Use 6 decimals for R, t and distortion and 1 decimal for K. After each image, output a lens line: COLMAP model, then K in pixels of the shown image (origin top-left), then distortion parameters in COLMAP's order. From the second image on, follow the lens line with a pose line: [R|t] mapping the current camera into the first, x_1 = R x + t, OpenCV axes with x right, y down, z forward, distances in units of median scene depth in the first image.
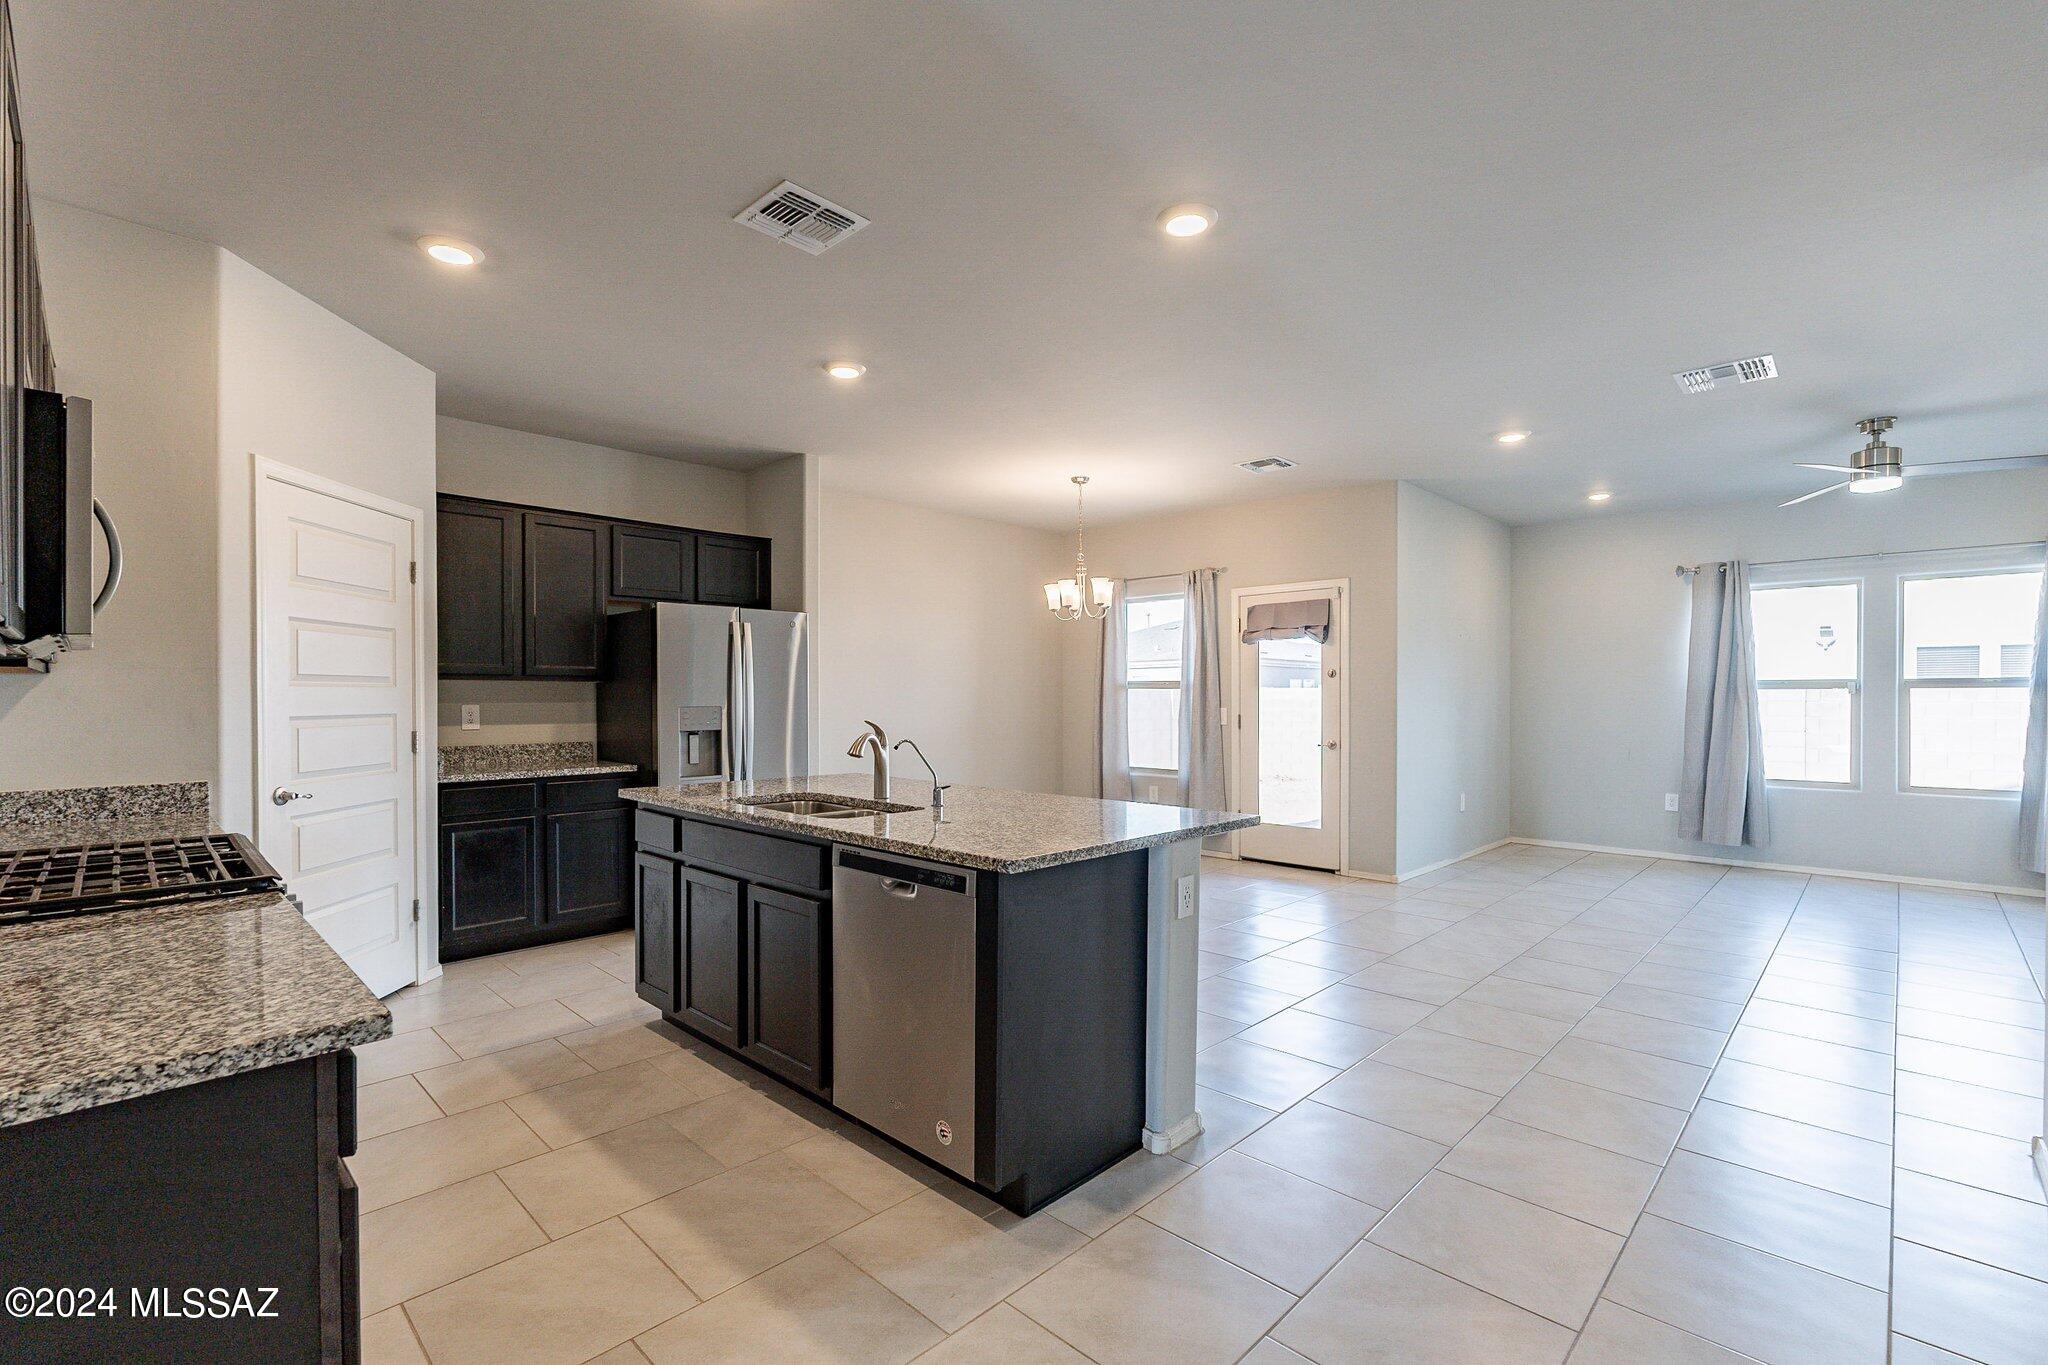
lens RADIAL K [[900.6, 0, 1004.6], [0, 900.6, 708.8], [0, 0, 1]] dist [-0.004291, 0.000509]
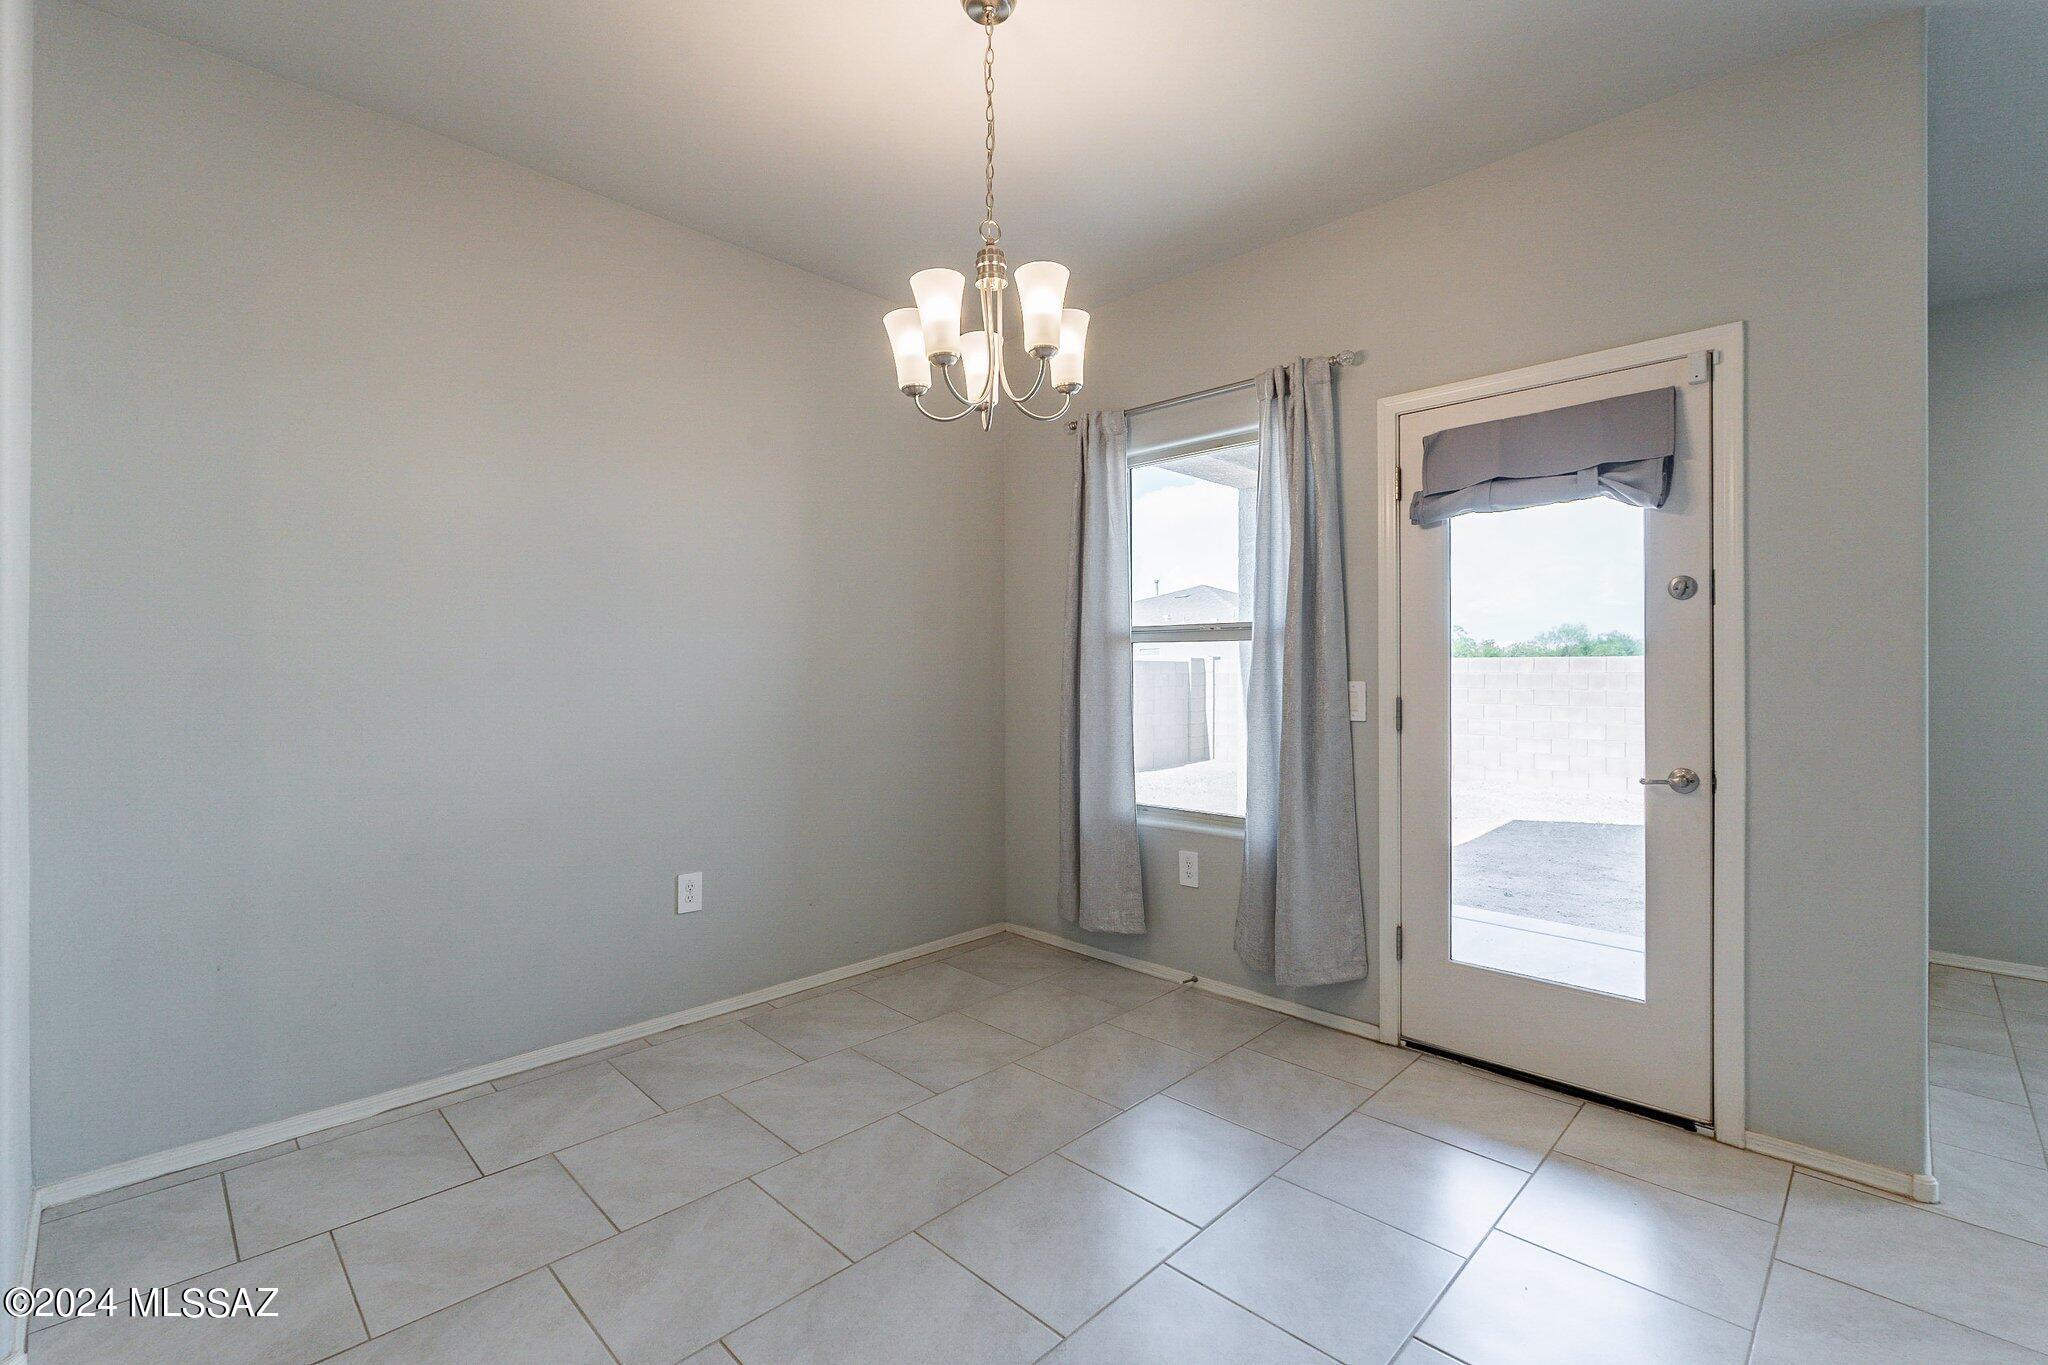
lens RADIAL K [[900.6, 0, 1022.2], [0, 900.6, 683.9], [0, 0, 1]] dist [-0.004291, 0.000509]
pose [[0.999910, 0.000144, 0.013413, 0.080121], [-0.000125, 0.999999, -0.001424, 0.001008], [-0.013413, 0.001422, 0.999909, 0.585445]]
